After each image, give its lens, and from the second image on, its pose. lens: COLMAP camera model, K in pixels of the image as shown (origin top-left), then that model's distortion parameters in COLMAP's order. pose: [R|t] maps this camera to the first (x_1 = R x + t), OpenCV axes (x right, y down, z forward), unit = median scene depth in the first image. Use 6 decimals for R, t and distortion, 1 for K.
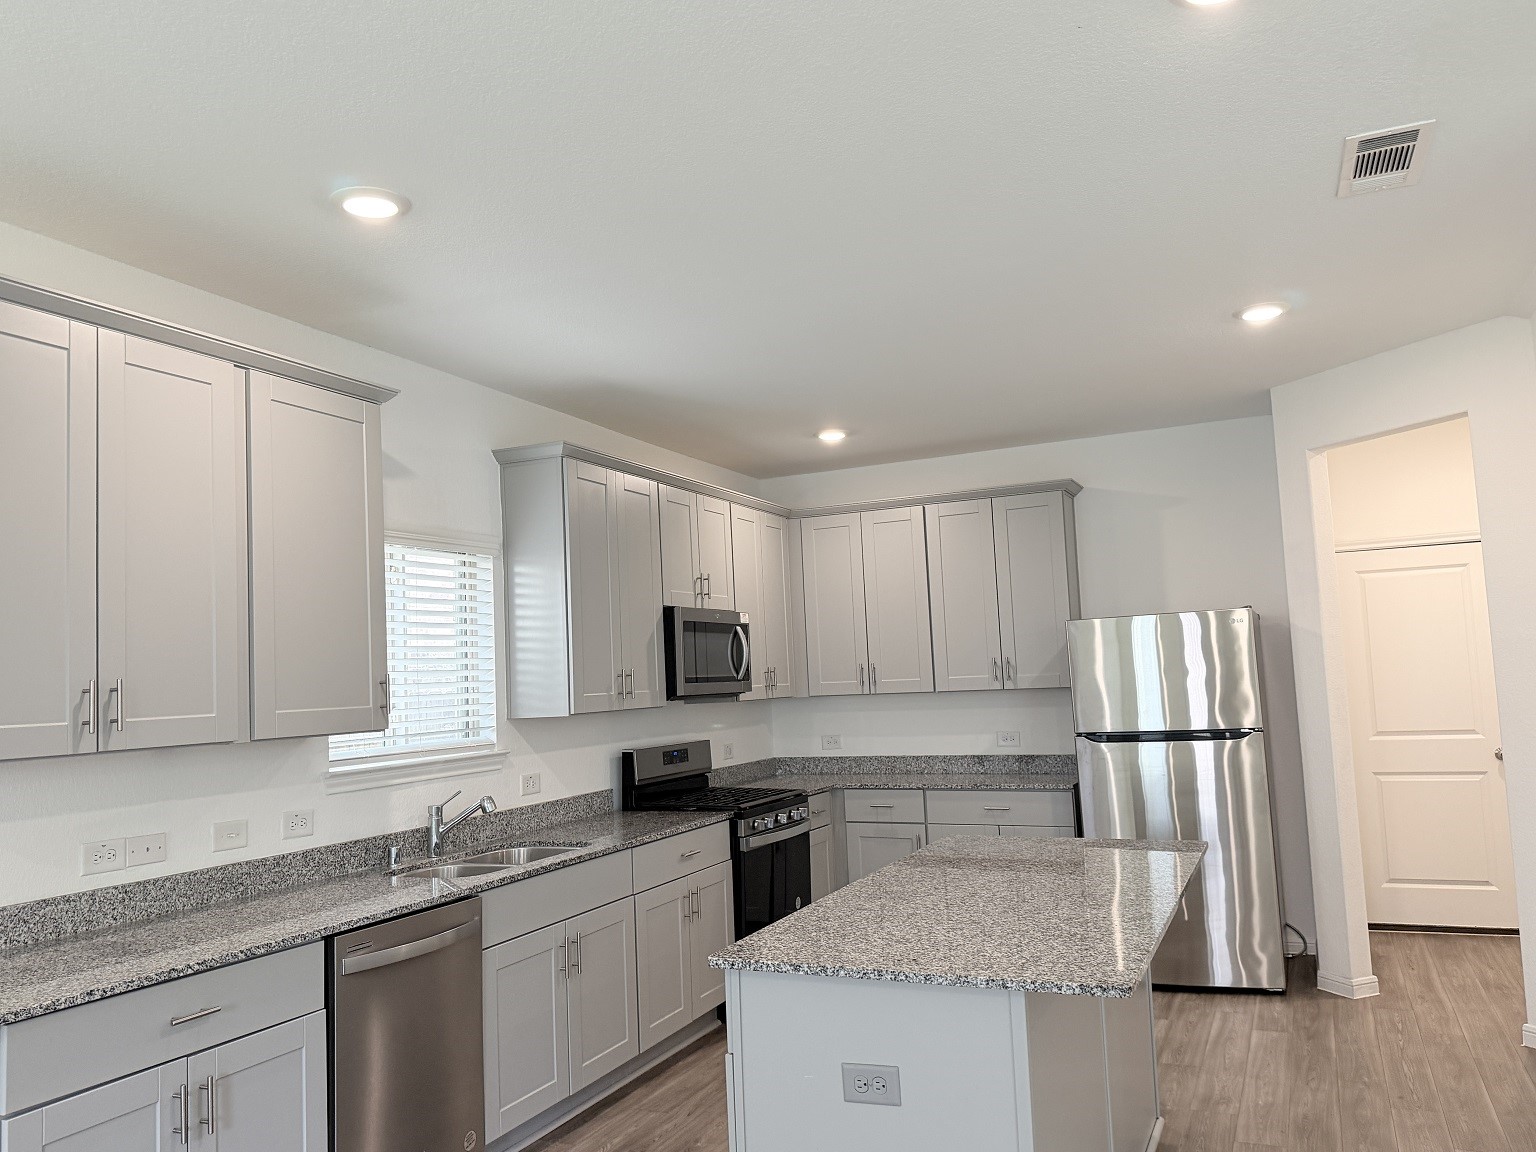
lens RADIAL K [[1163.3, 0, 768.0], [0, 1163.3, 576.0], [0, 0, 1]] dist [0.112582, -0.208621]
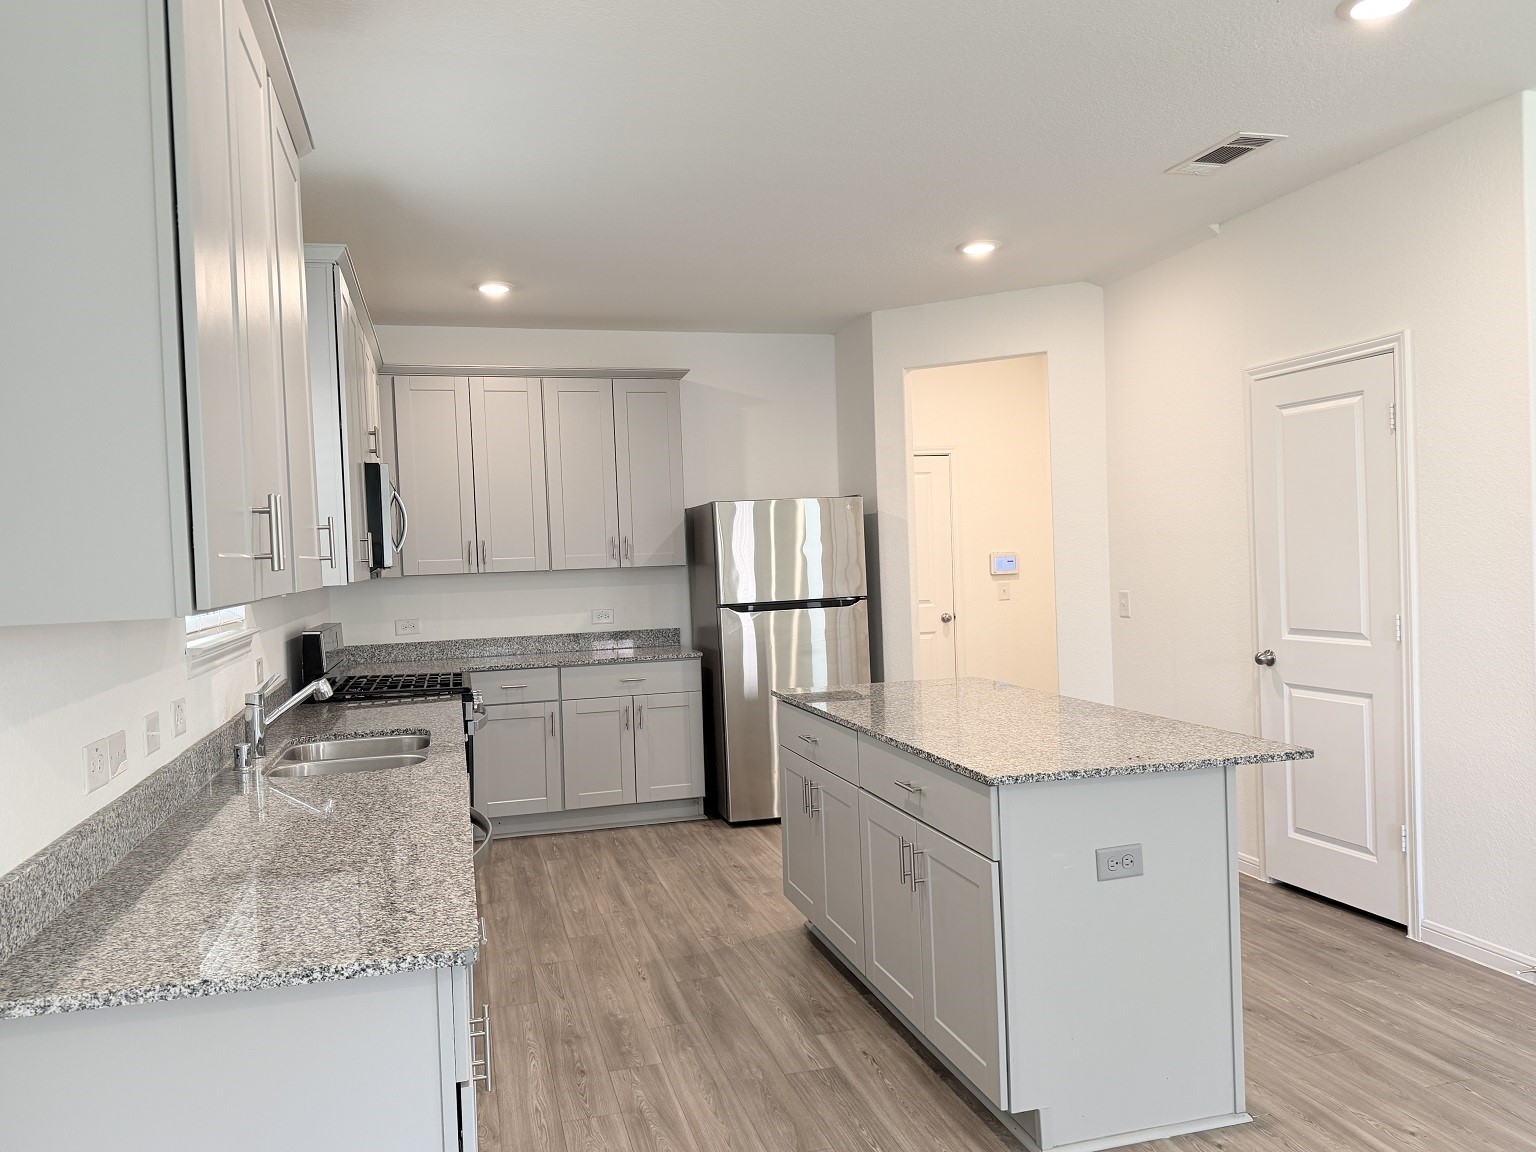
lens RADIAL K [[1163.3, 0, 768.0], [0, 1163.3, 576.0], [0, 0, 1]] dist [0.112582, -0.208621]
pose [[0.760862, 0.002647, 0.648909, -0.373550], [-0.054504, 0.996719, 0.059842, 0.036795], [-0.646621, -0.080900, 0.758509, 0.140076]]
